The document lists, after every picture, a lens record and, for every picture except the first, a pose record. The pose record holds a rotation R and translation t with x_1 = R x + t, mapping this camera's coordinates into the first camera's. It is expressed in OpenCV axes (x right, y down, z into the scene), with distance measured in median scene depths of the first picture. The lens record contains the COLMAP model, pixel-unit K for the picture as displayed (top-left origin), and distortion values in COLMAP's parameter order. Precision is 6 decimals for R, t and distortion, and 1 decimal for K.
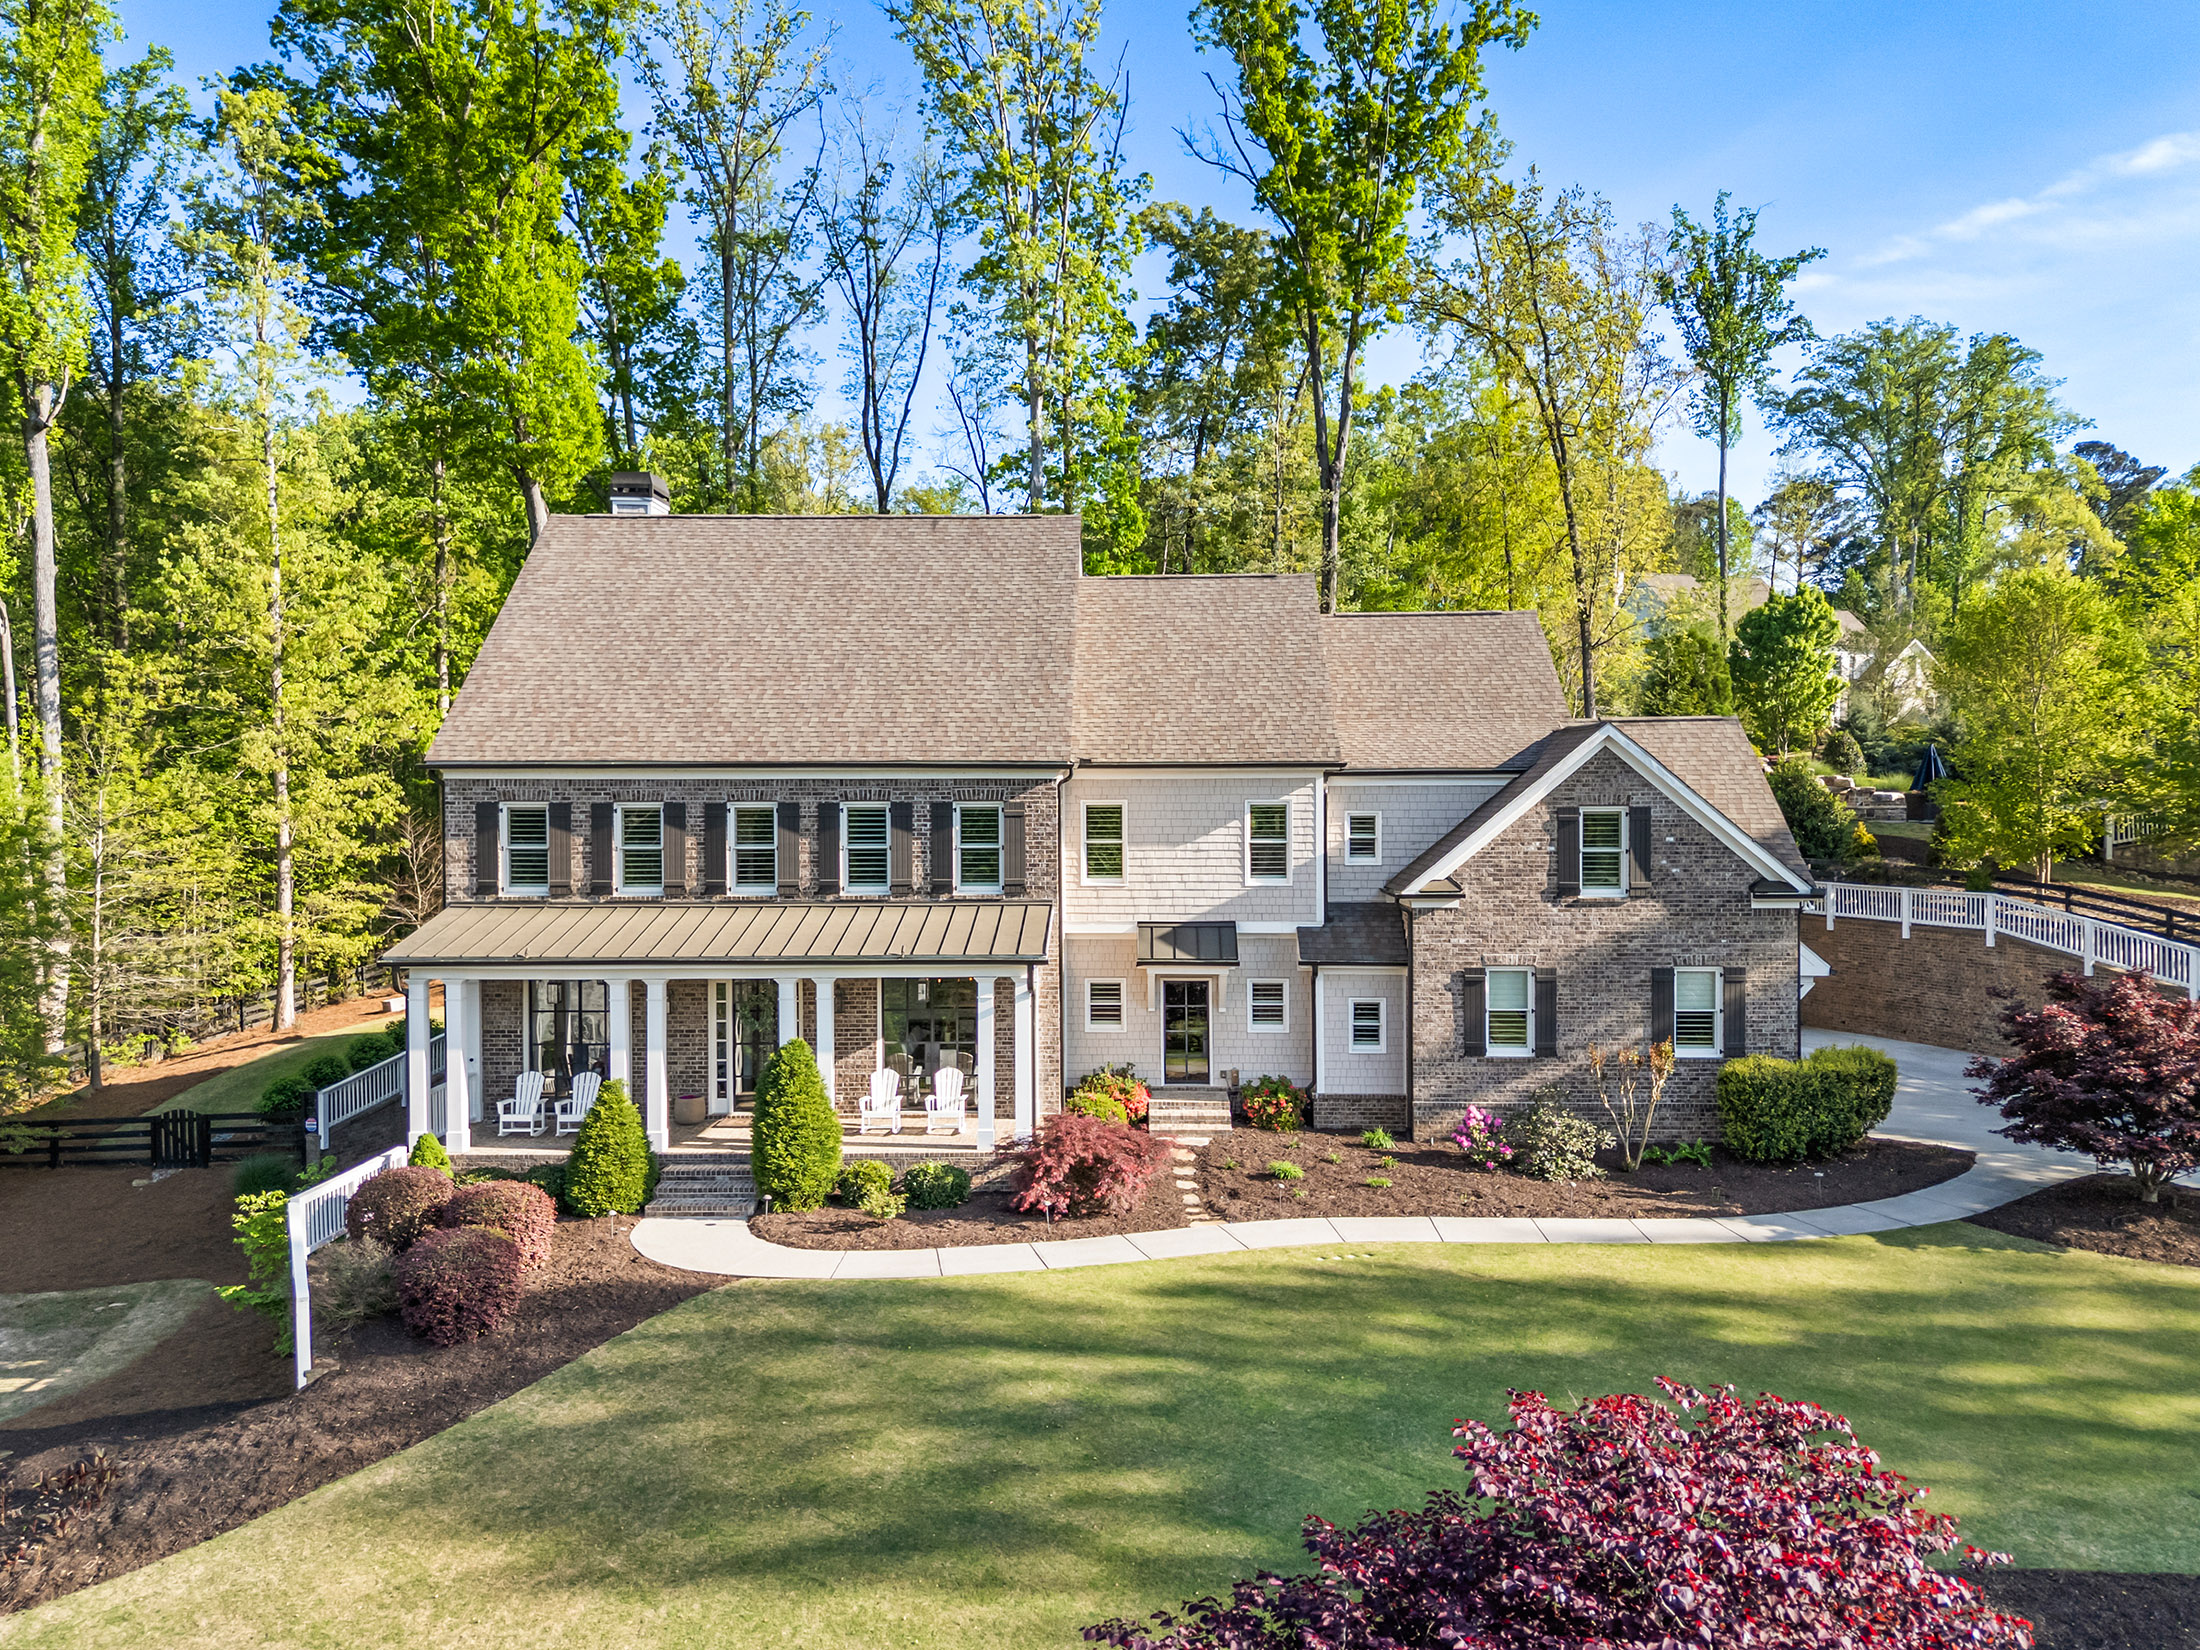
lens RADIAL K [[1619.7, 0, 1106.9], [0, 1619.7, 814.7], [0, 0, 1]] dist [0.066705, -0.074880]
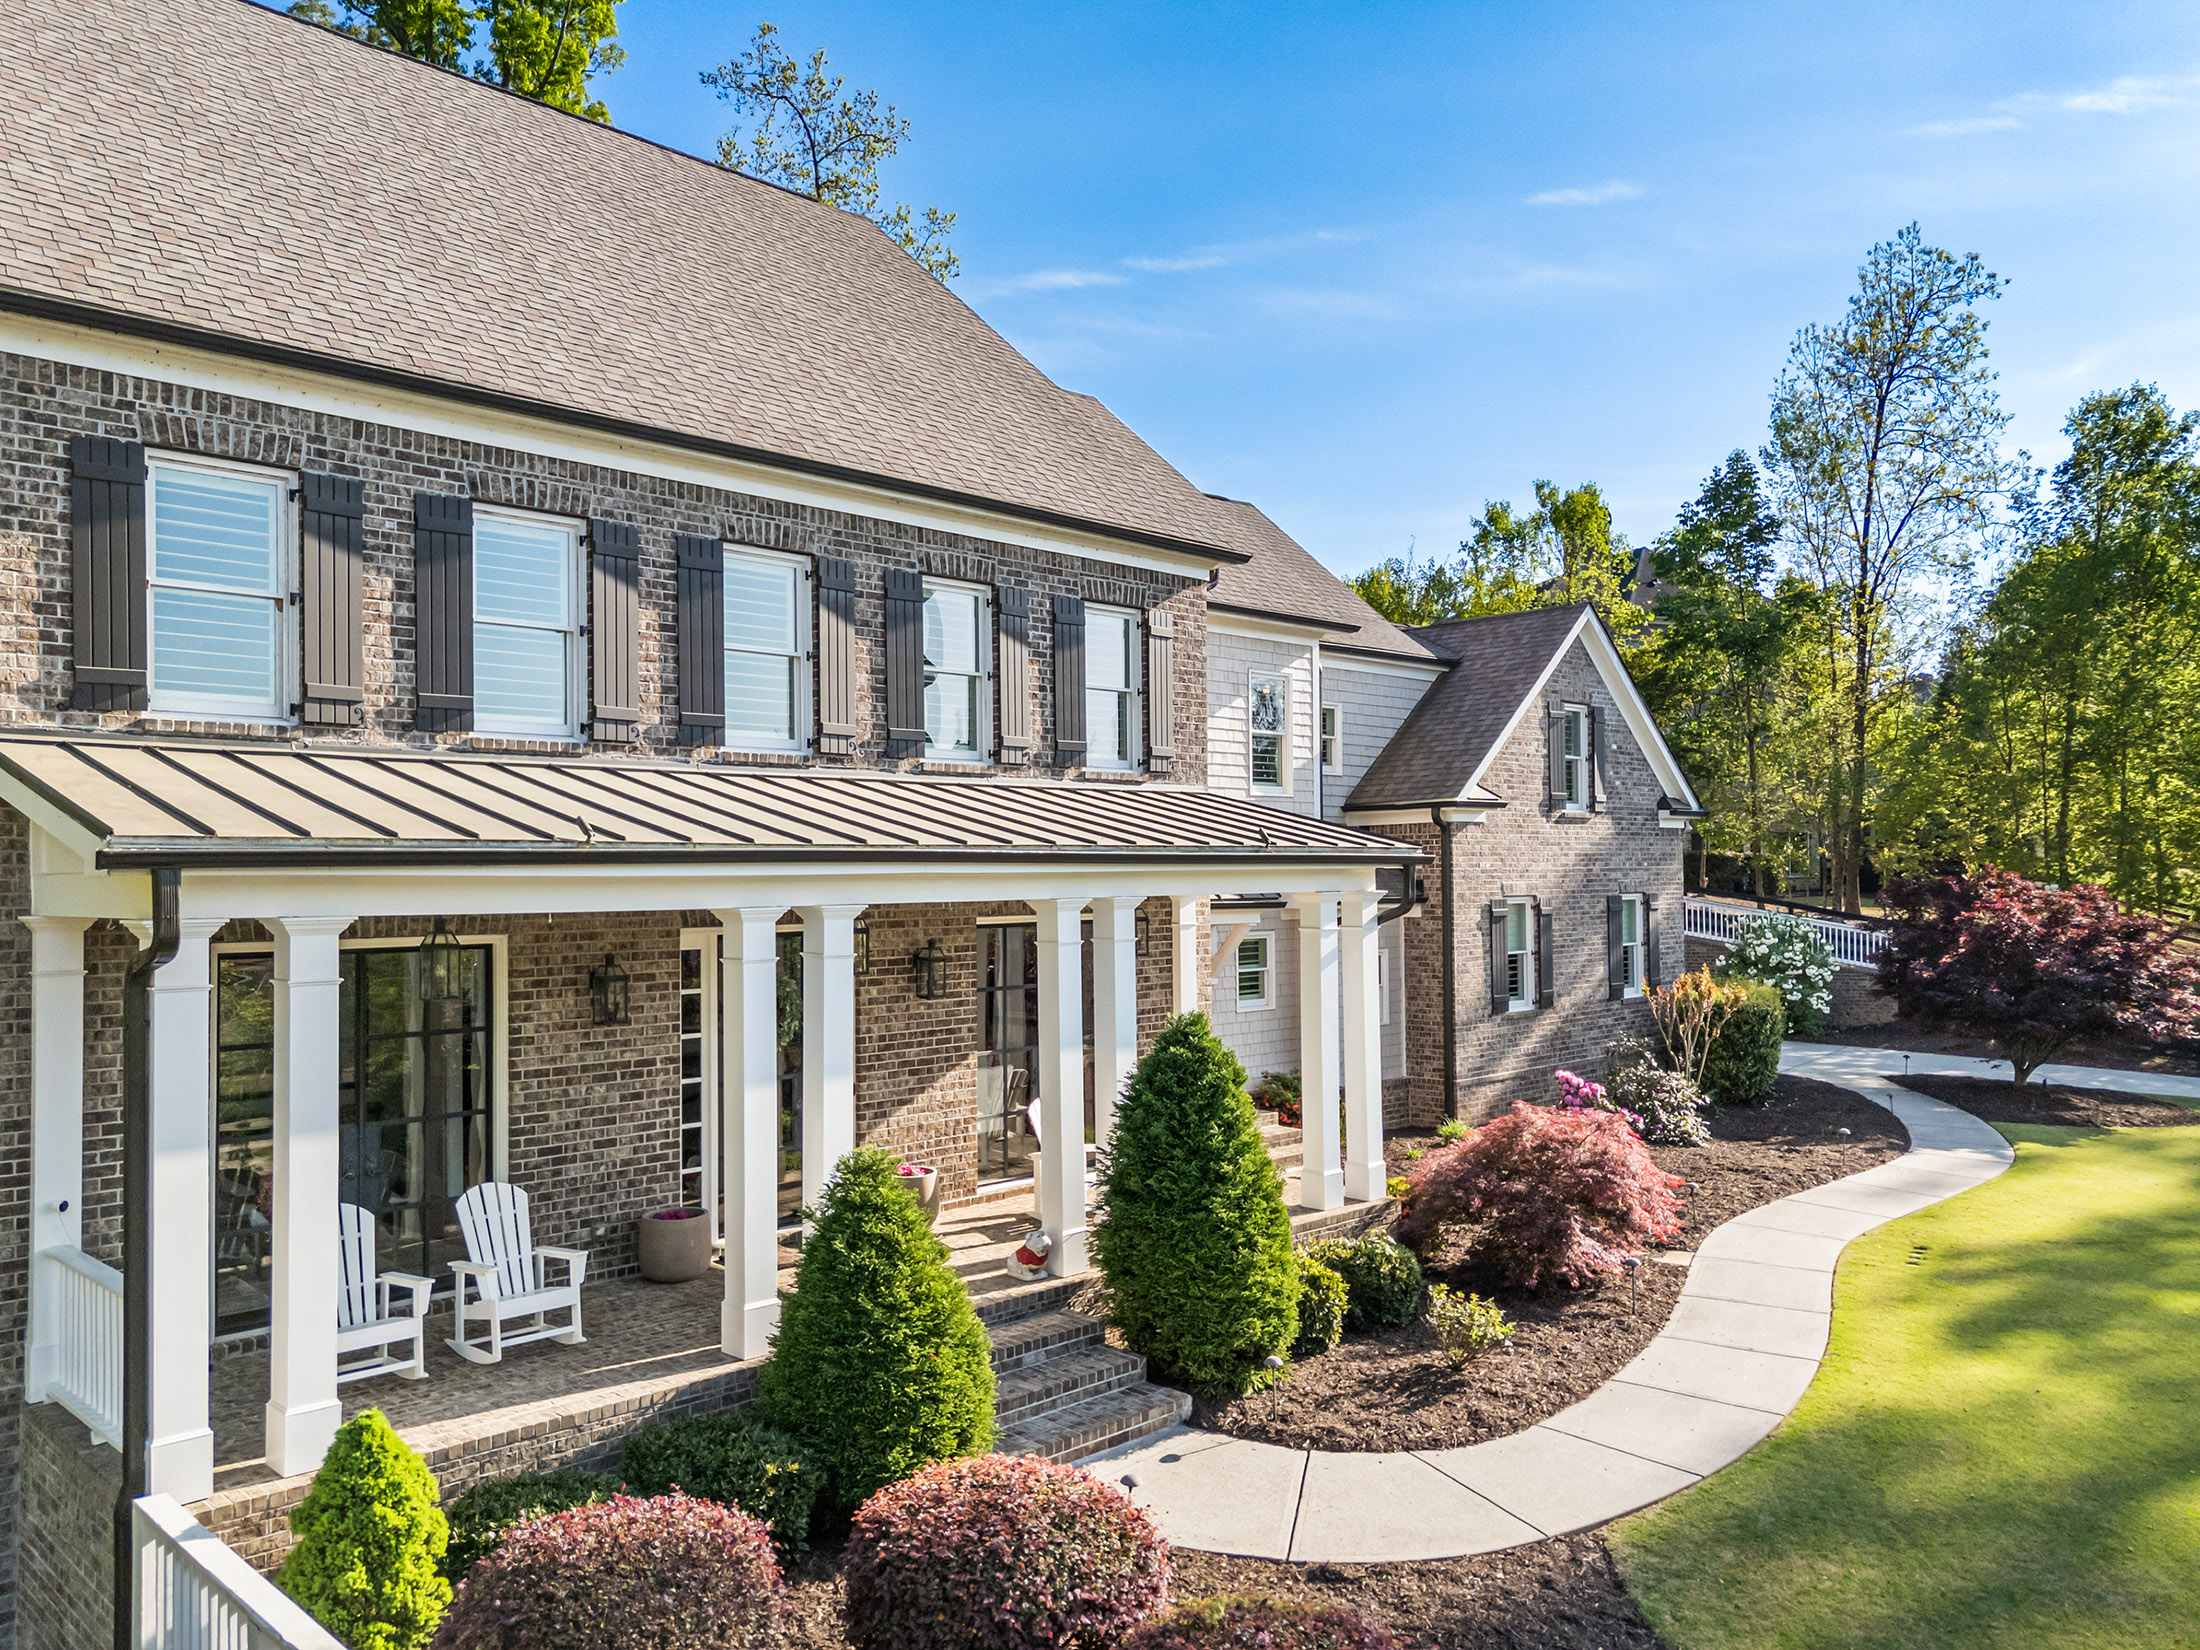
lens RADIAL K [[1619.7, 0, 1106.9], [0, 1619.7, 814.7], [0, 0, 1]] dist [0.066705, -0.074880]
pose [[0.695468, 0.020242, 0.718272, -0.449506], [0.027521, 0.998119, -0.054776, 0.088771], [-0.718030, 0.057862, 0.693603, 0.577894]]
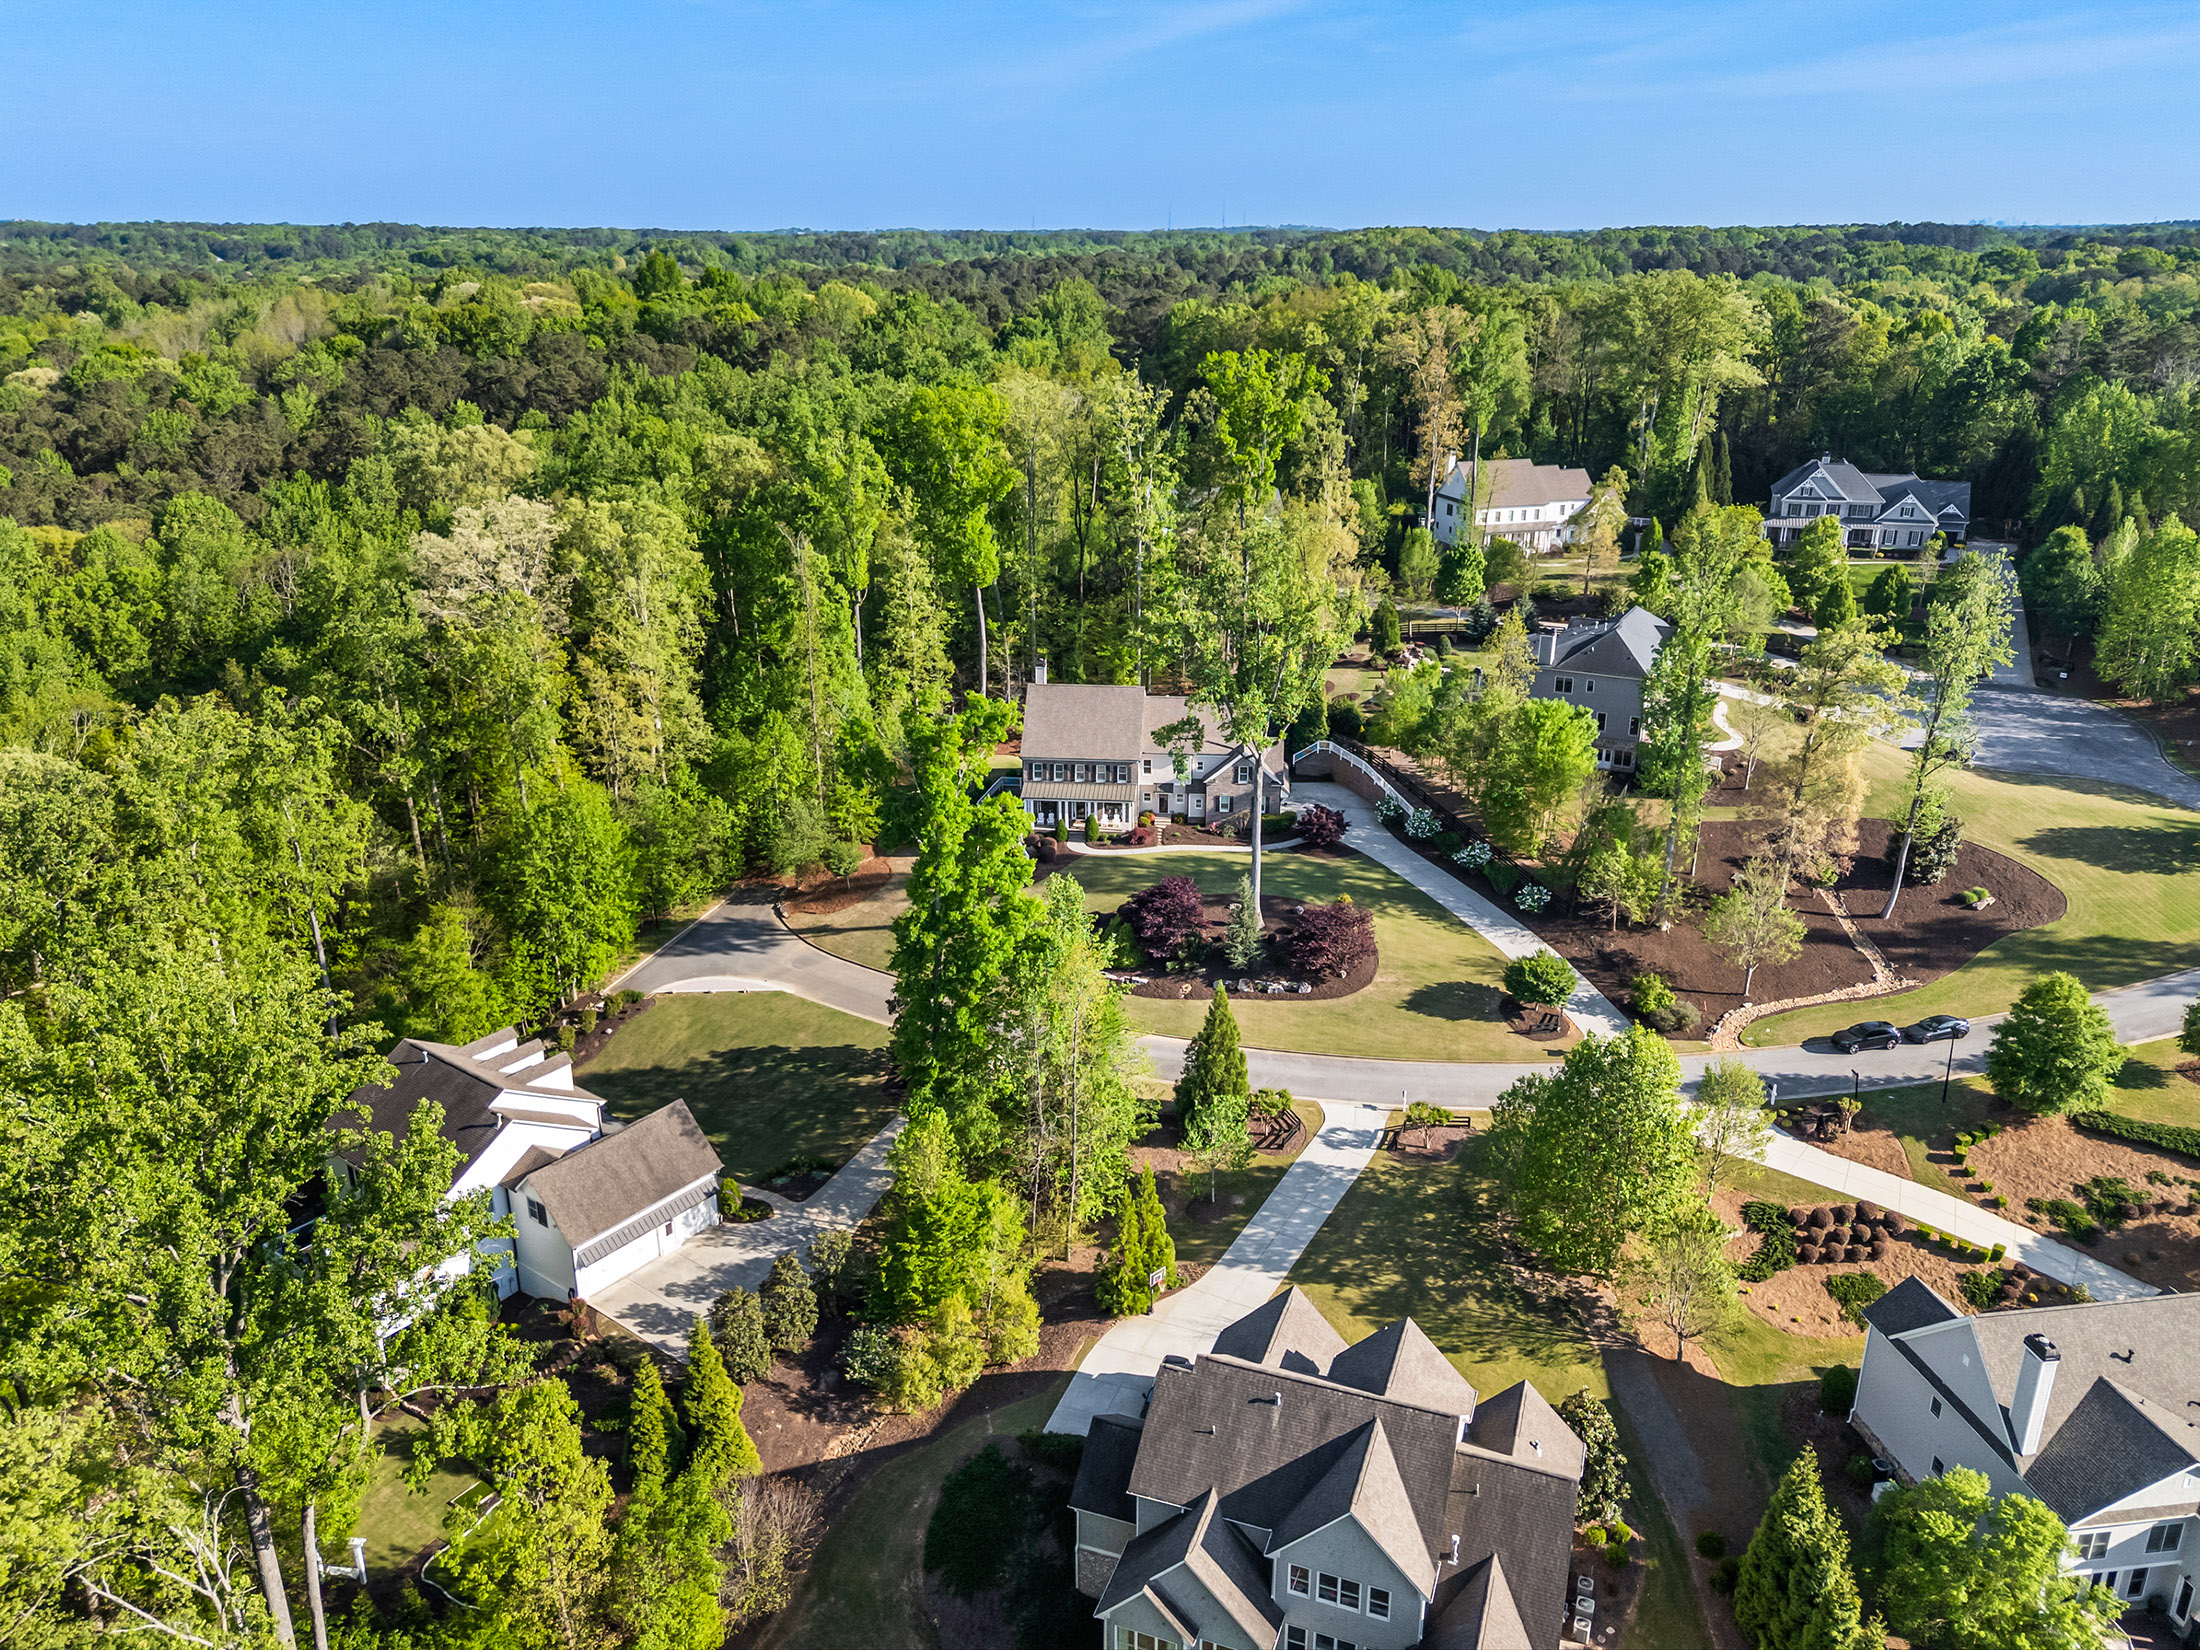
lens RADIAL K [[1619.7, 0, 1106.9], [0, 1619.7, 814.7], [0, 0, 1]] dist [0.066705, -0.074880]
pose [[0.997333, 0.024203, -0.068861, 0.223842], [-0.001113, 0.948355, 0.317210, -1.440178], [0.072982, -0.316288, 0.945852, -3.808238]]
